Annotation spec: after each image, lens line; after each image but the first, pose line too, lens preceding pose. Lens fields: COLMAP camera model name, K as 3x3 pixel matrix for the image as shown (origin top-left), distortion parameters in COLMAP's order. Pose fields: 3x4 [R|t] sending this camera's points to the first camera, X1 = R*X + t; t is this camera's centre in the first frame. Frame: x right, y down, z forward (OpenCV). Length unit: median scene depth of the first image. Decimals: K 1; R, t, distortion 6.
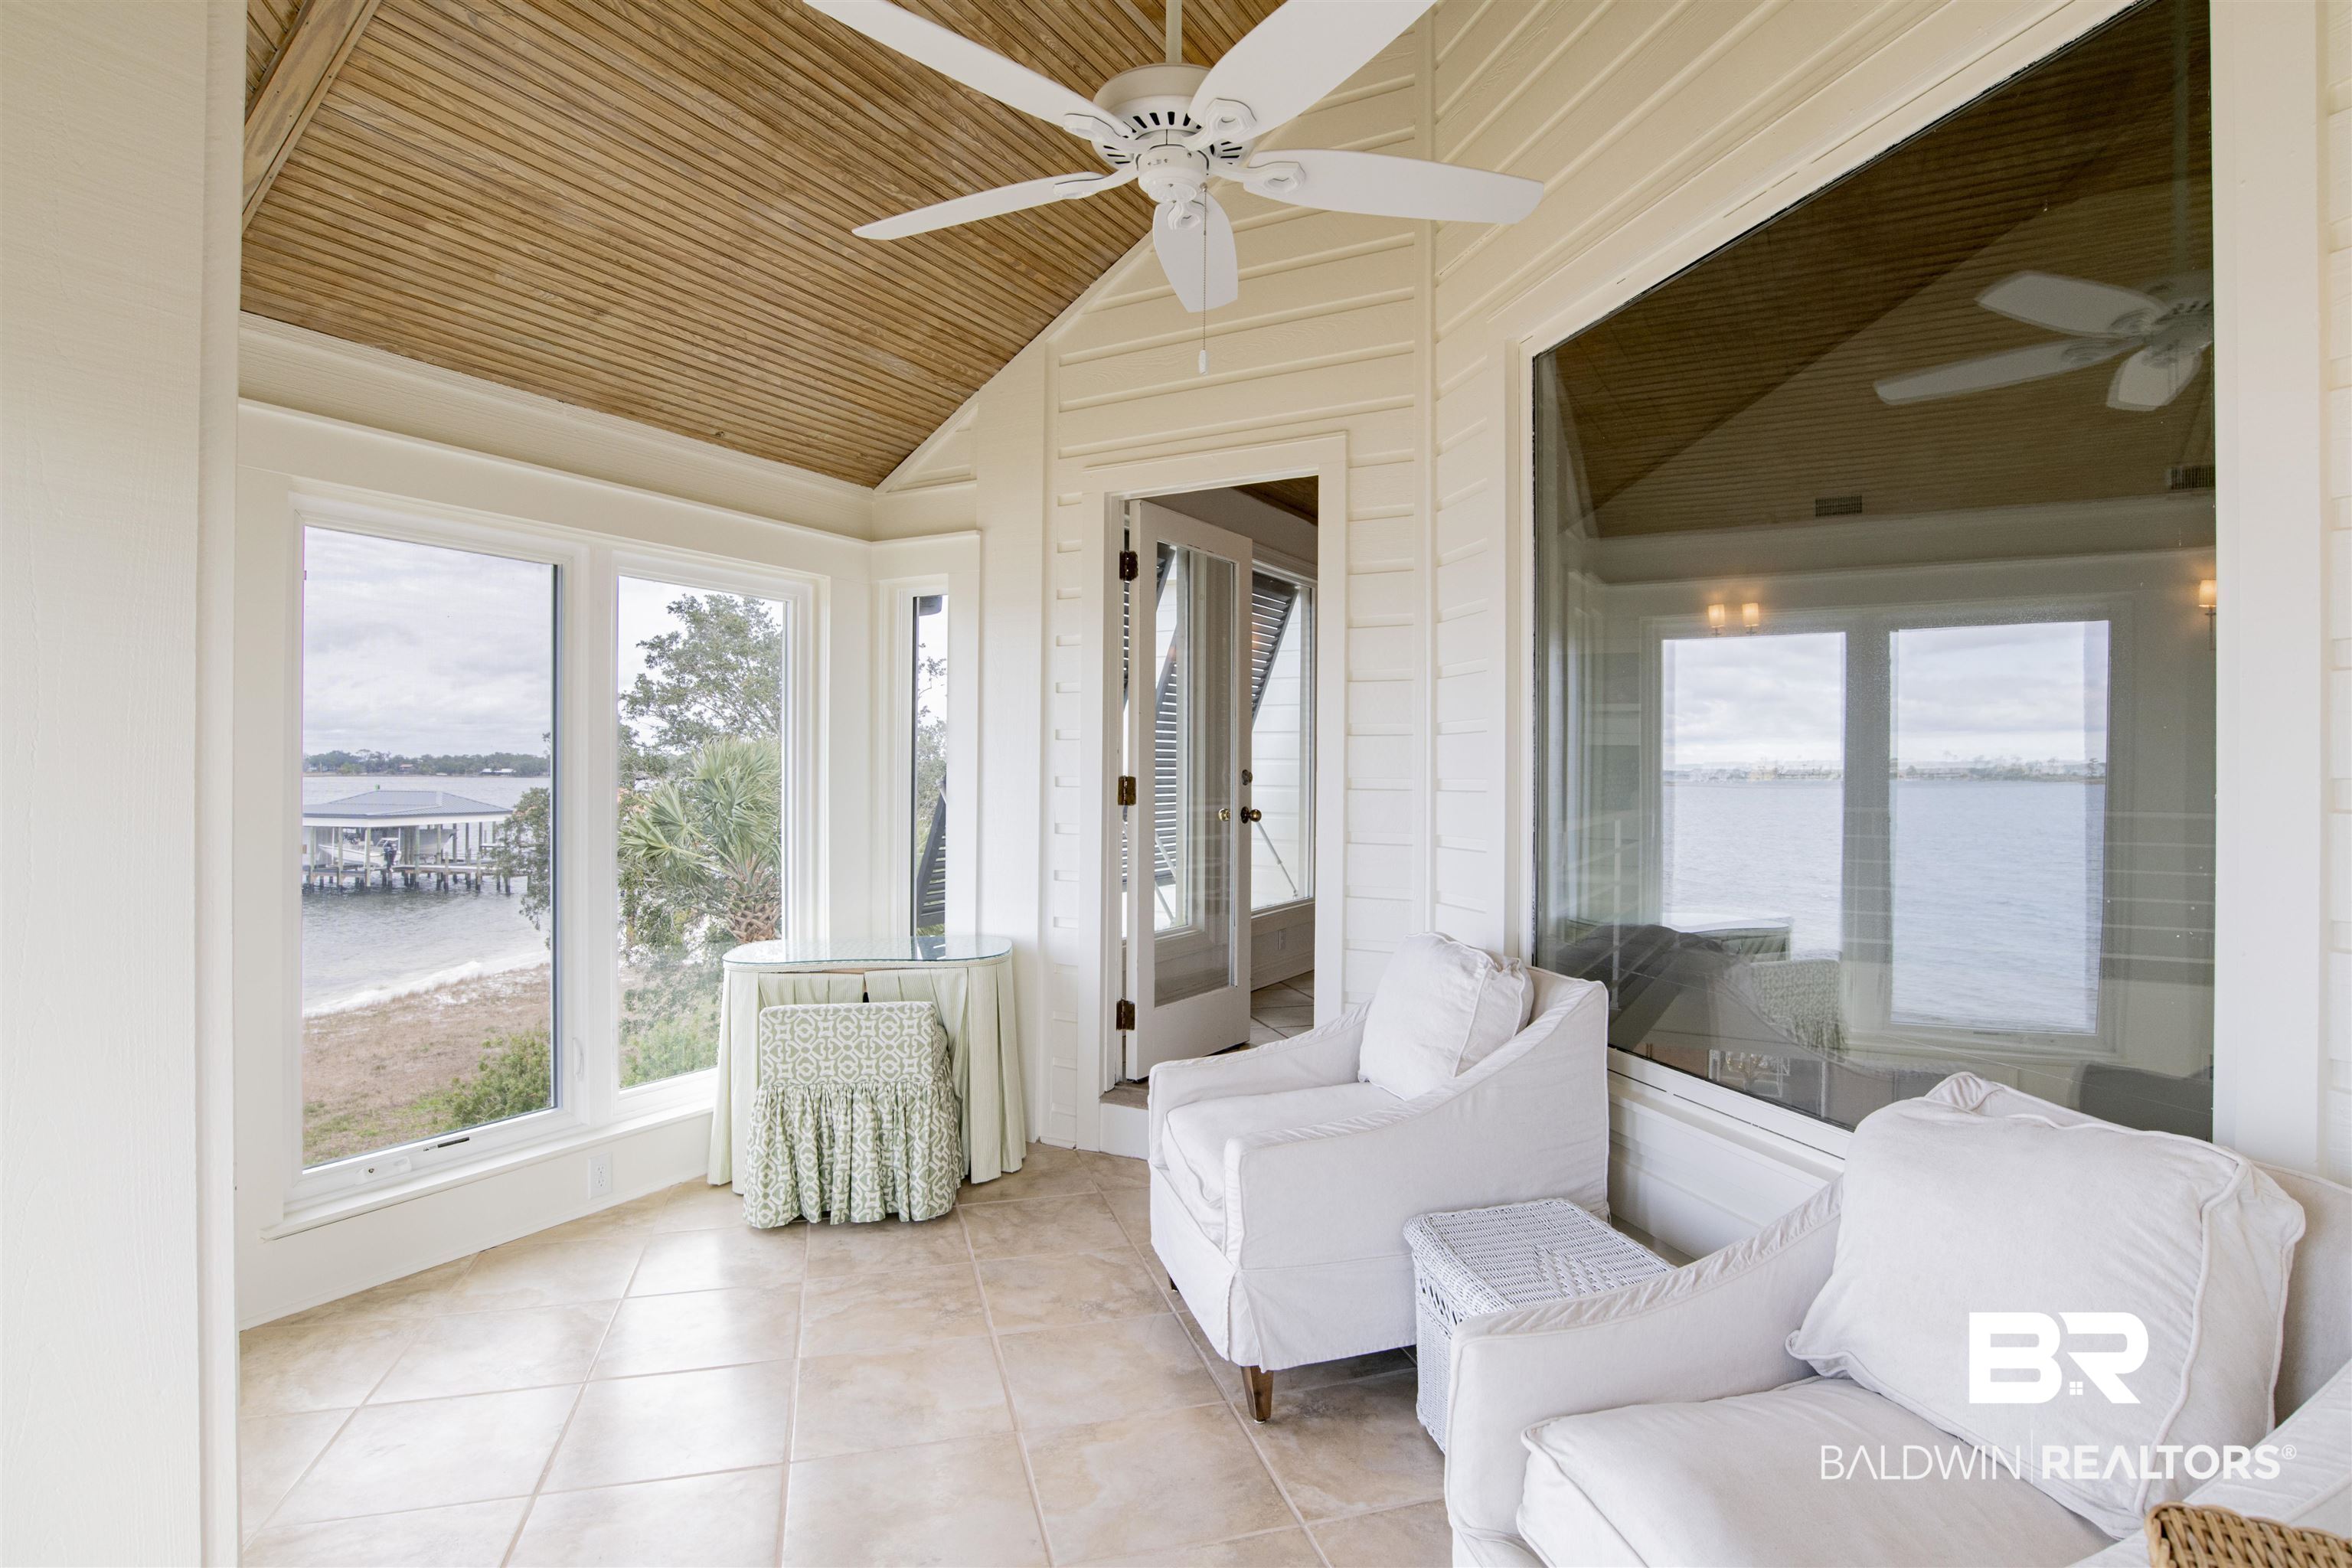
lens RADIAL K [[1238.9, 0, 1176.4], [0, 1238.9, 781.1], [0, 0, 1]] dist [-0.040675, 0.001898]
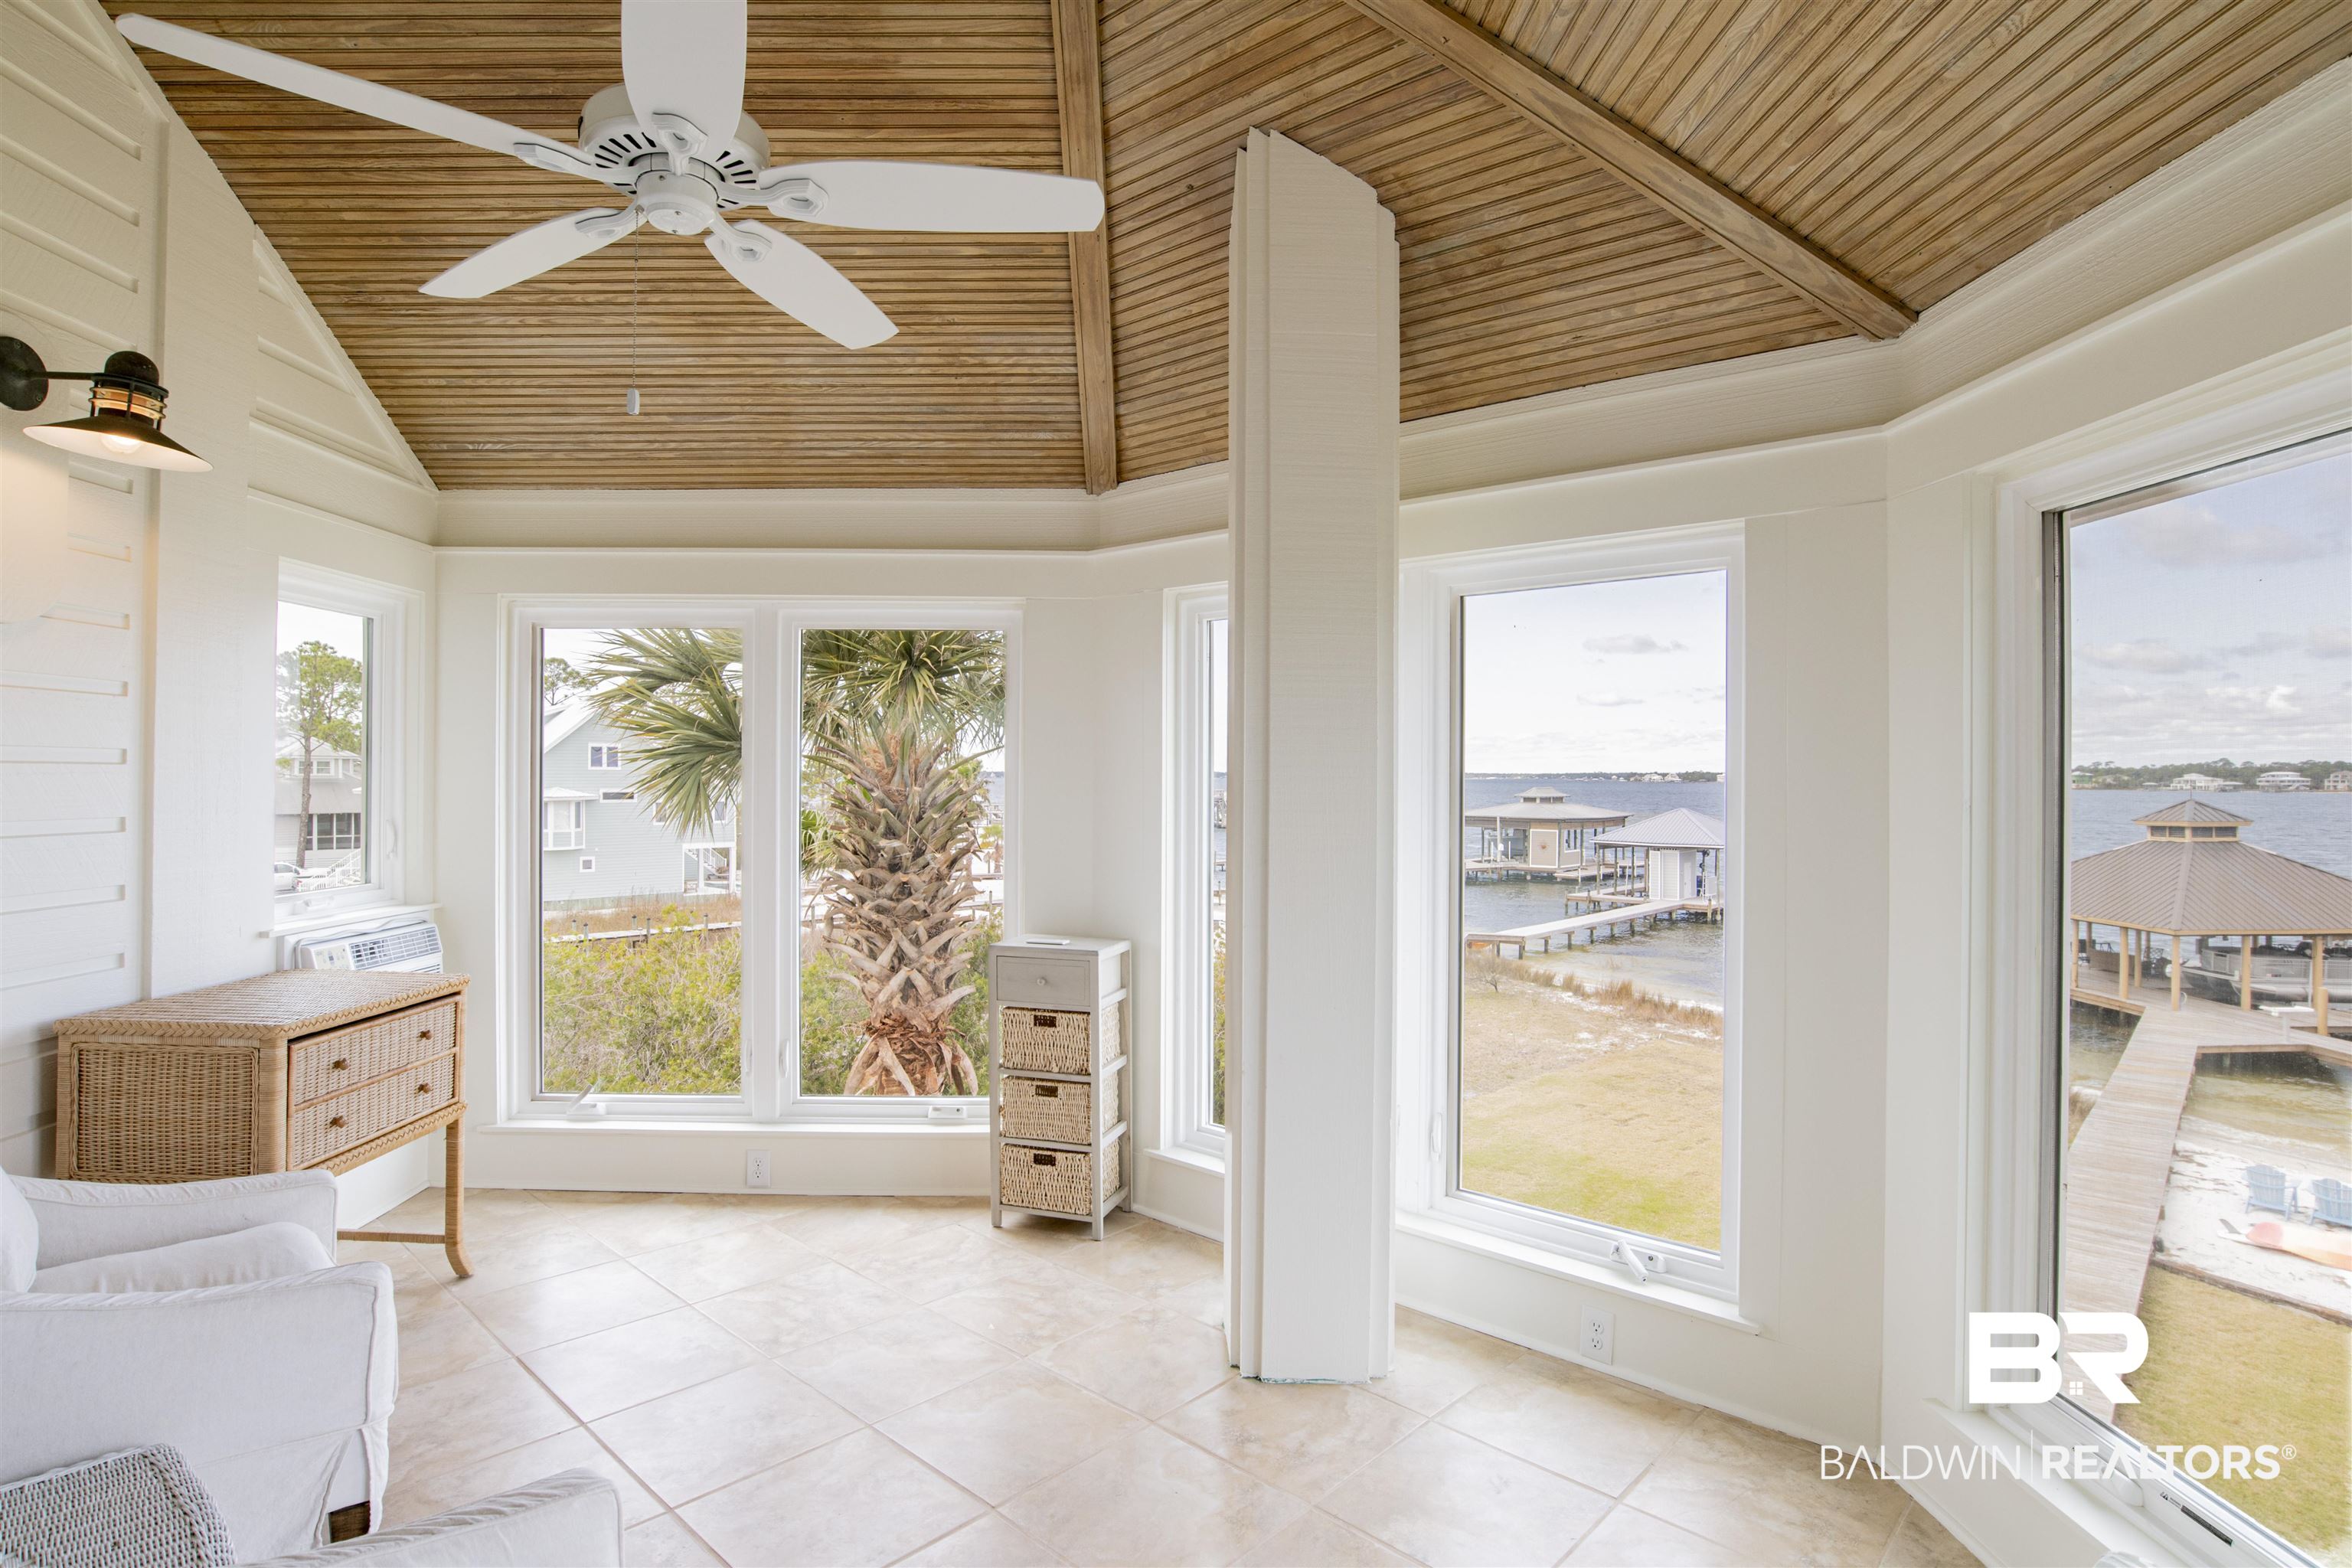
lens RADIAL K [[1238.9, 0, 1171.8], [0, 1238.9, 778.9], [0, 0, 1]] dist [-0.040675, 0.001898]
pose [[-0.860773, -0.005239, -0.508962, 0.112470], [-0.004585, 0.999986, -0.002537, -0.048488], [0.508969, 0.000150, -0.860785, 1.415108]]
